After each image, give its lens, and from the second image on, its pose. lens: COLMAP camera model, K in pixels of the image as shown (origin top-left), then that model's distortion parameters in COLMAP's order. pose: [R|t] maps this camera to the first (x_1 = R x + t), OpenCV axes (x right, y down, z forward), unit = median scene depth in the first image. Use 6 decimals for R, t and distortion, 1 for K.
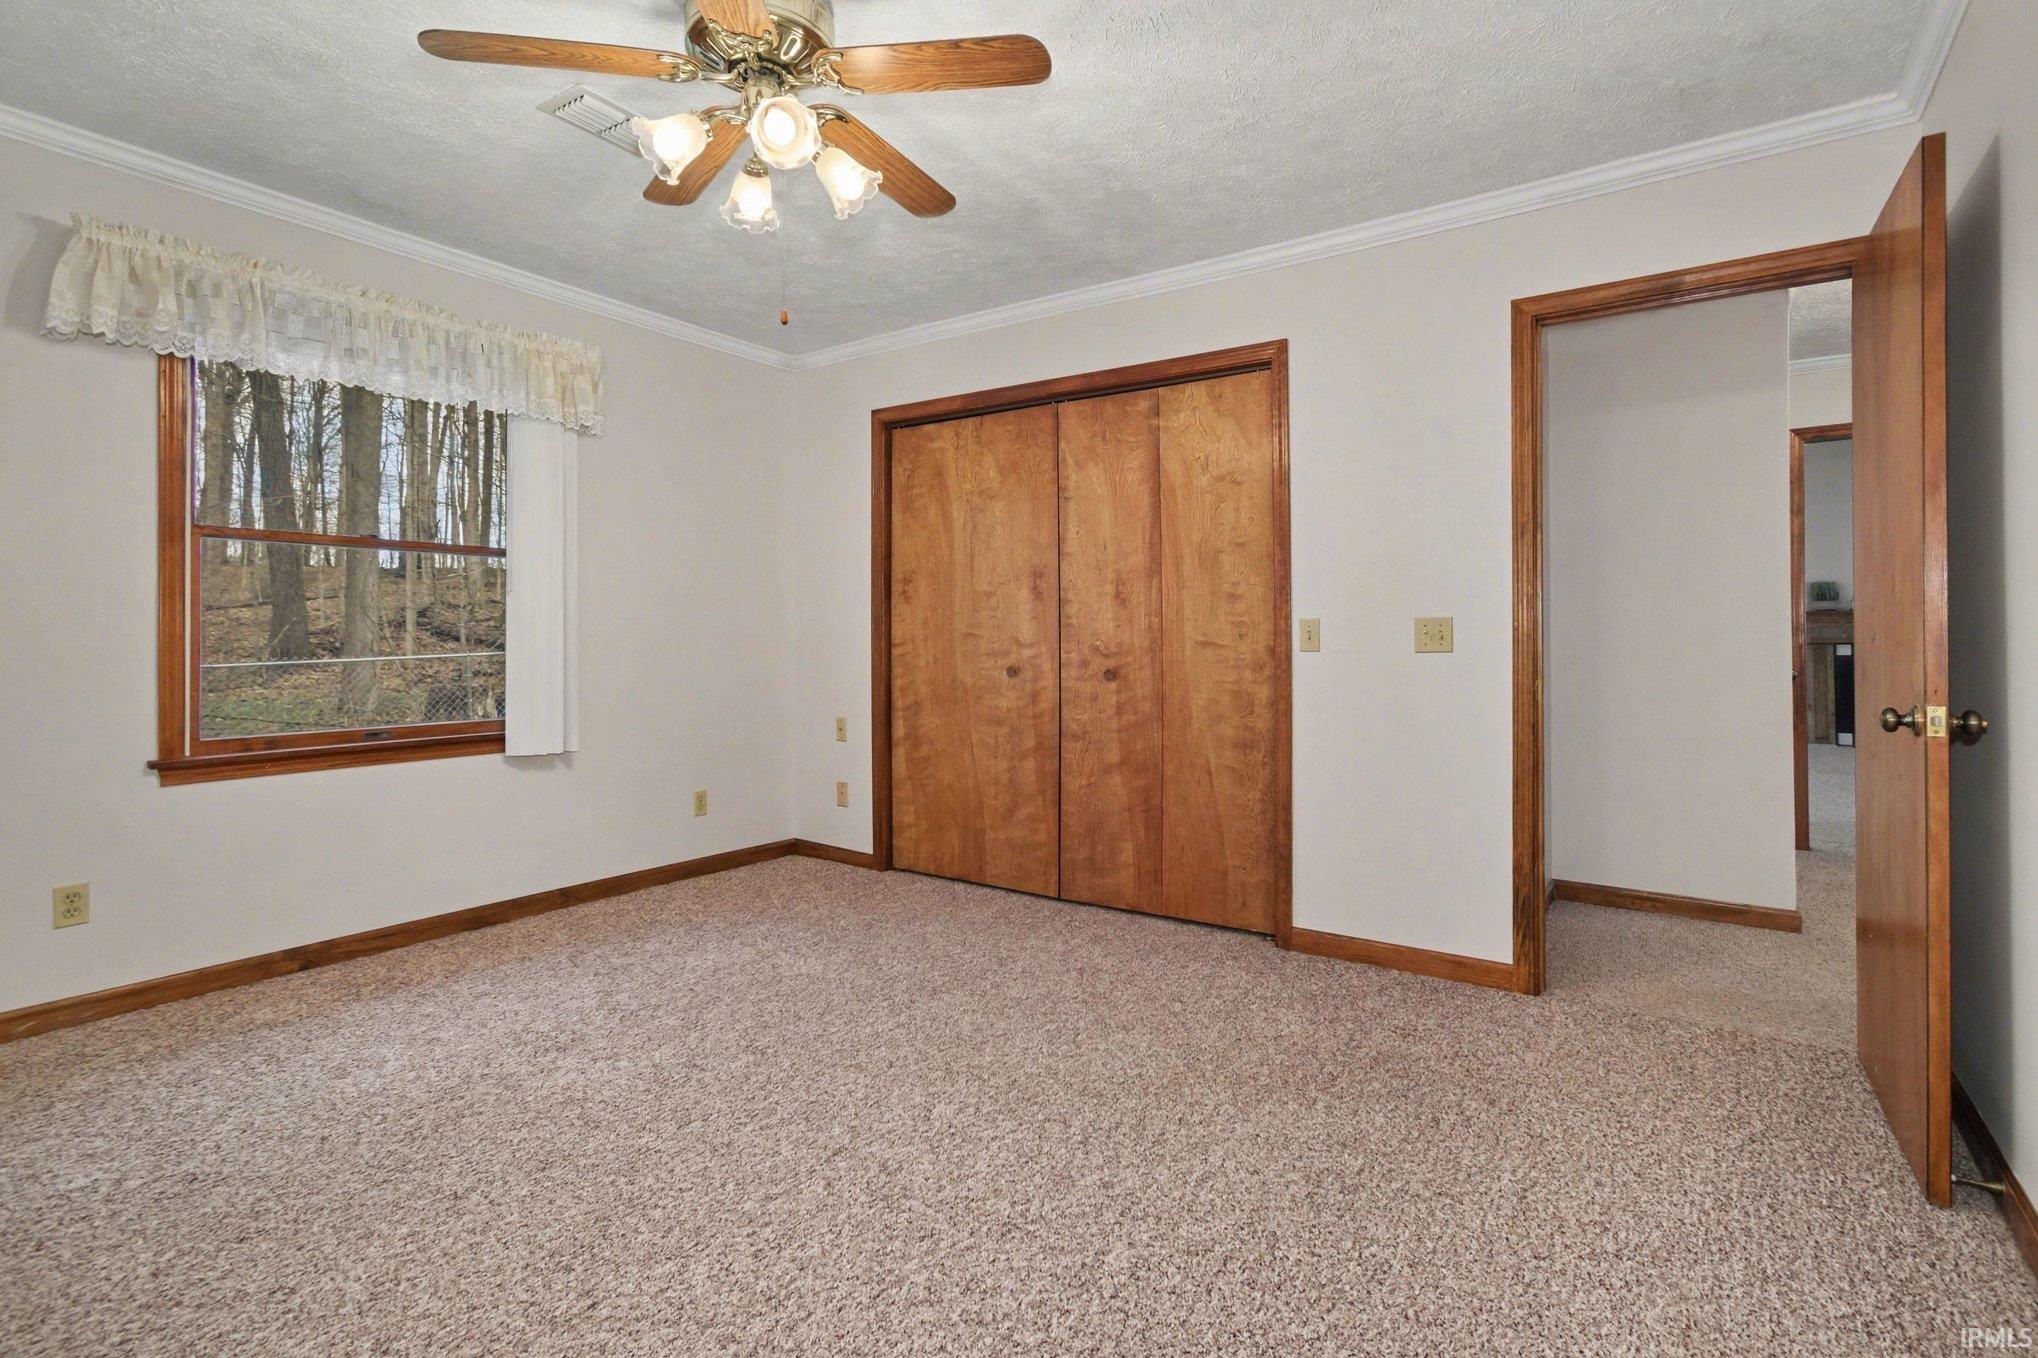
lens RADIAL K [[992.3, 0, 992.4], [0, 992.3, 647.2], [0, 0, 1]] dist [0.017295, 0.000248]
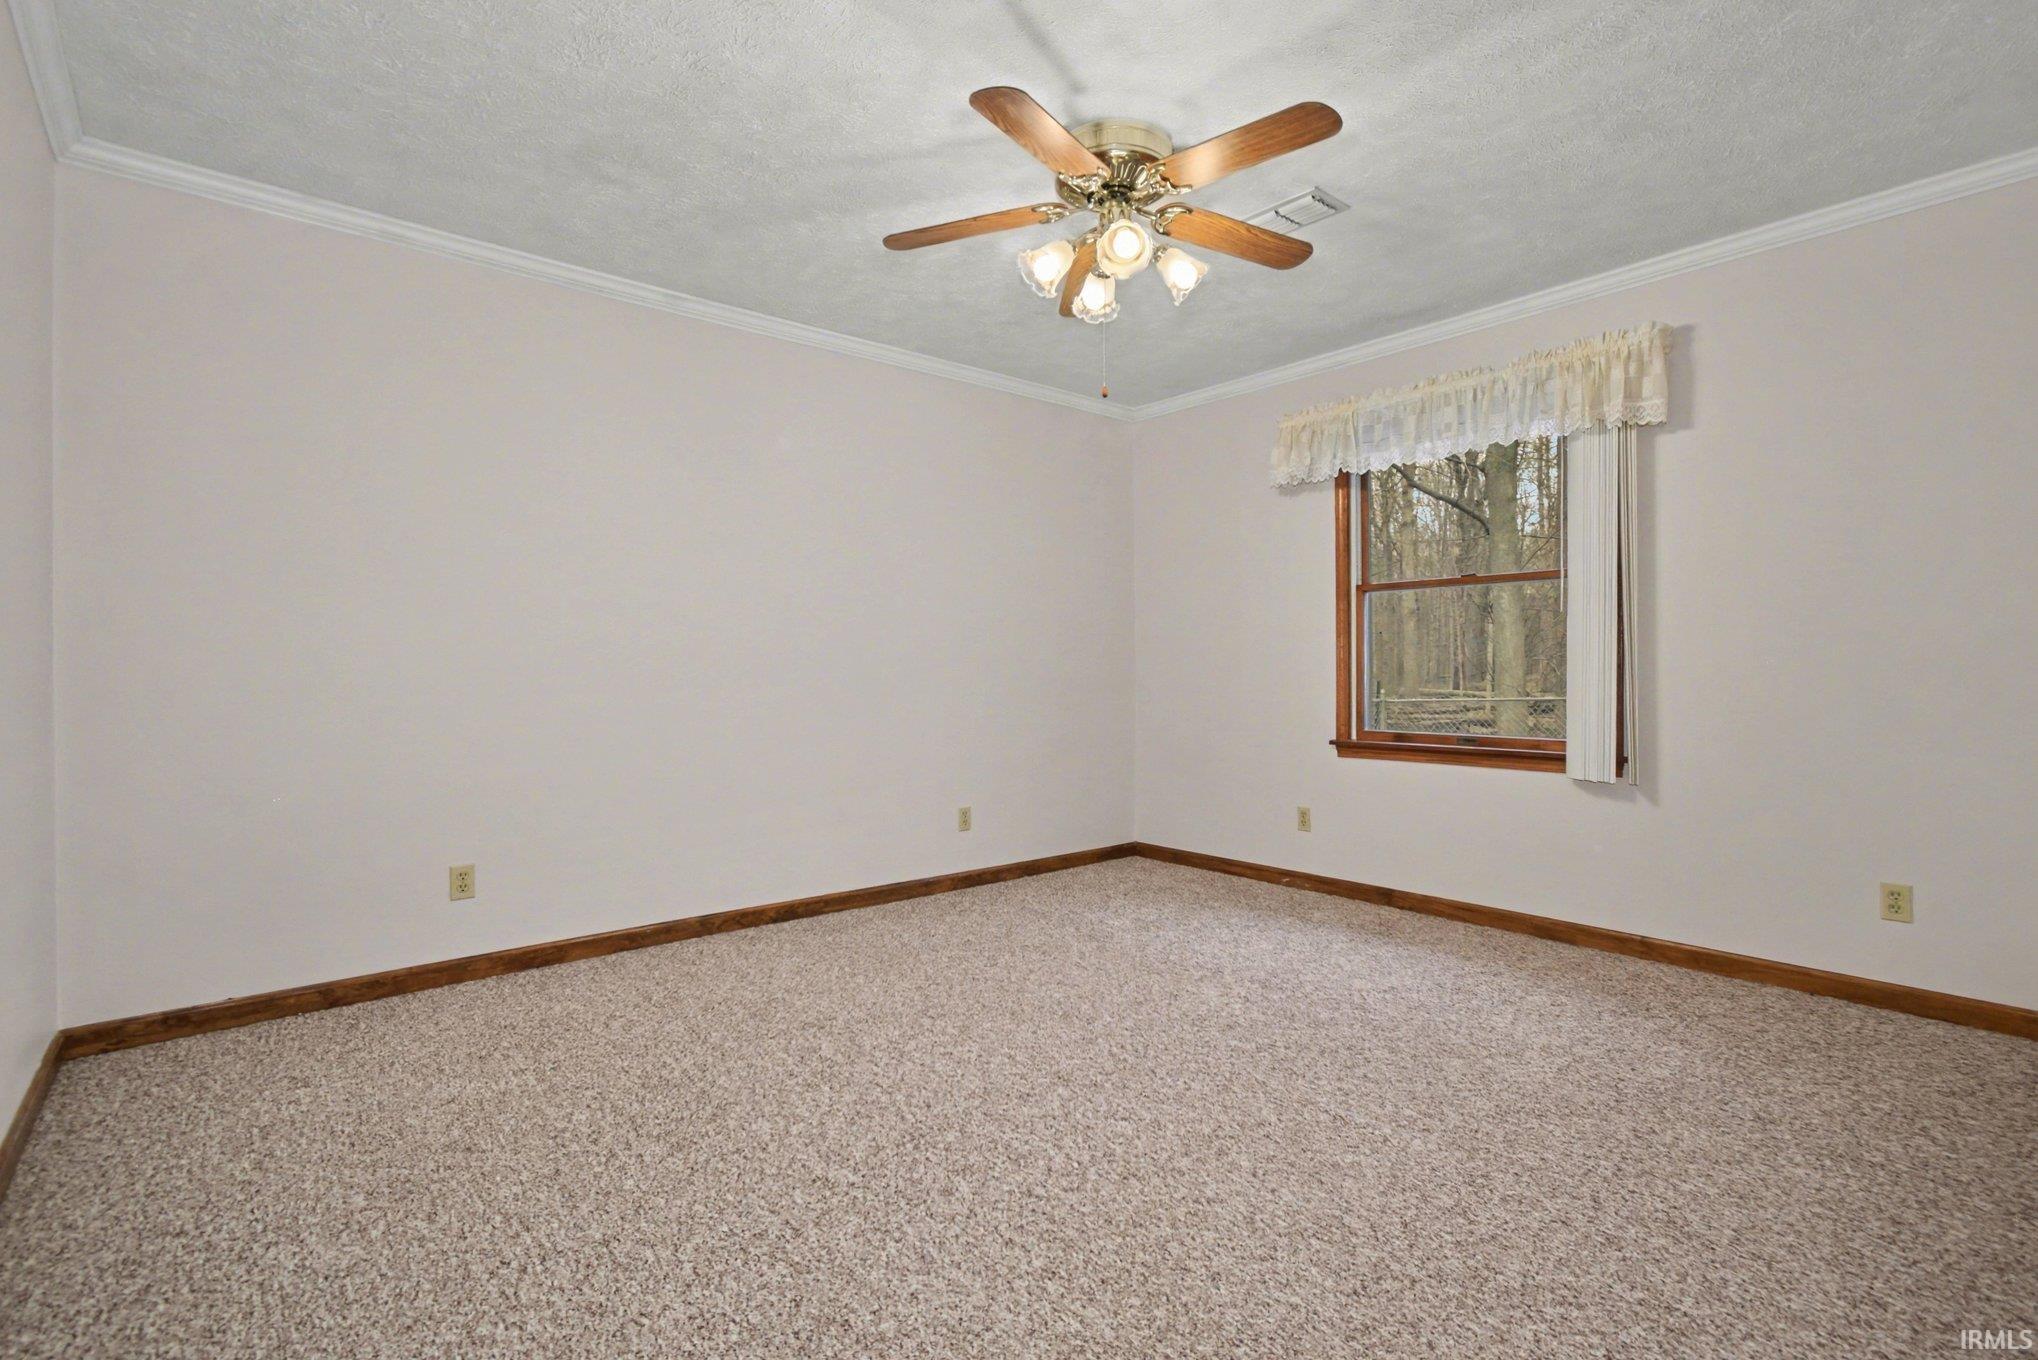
lens RADIAL K [[905.5, 0, 1019.0], [0, 905.5, 680.0], [0, 0, 1]] dist [0.000596, 0.000385]
pose [[-0.239195, 0.006808, -0.970948, 0.658991], [-0.006958, 0.999938, 0.008725, 0.010854], [0.970947, 0.008843, -0.239133, 0.865262]]
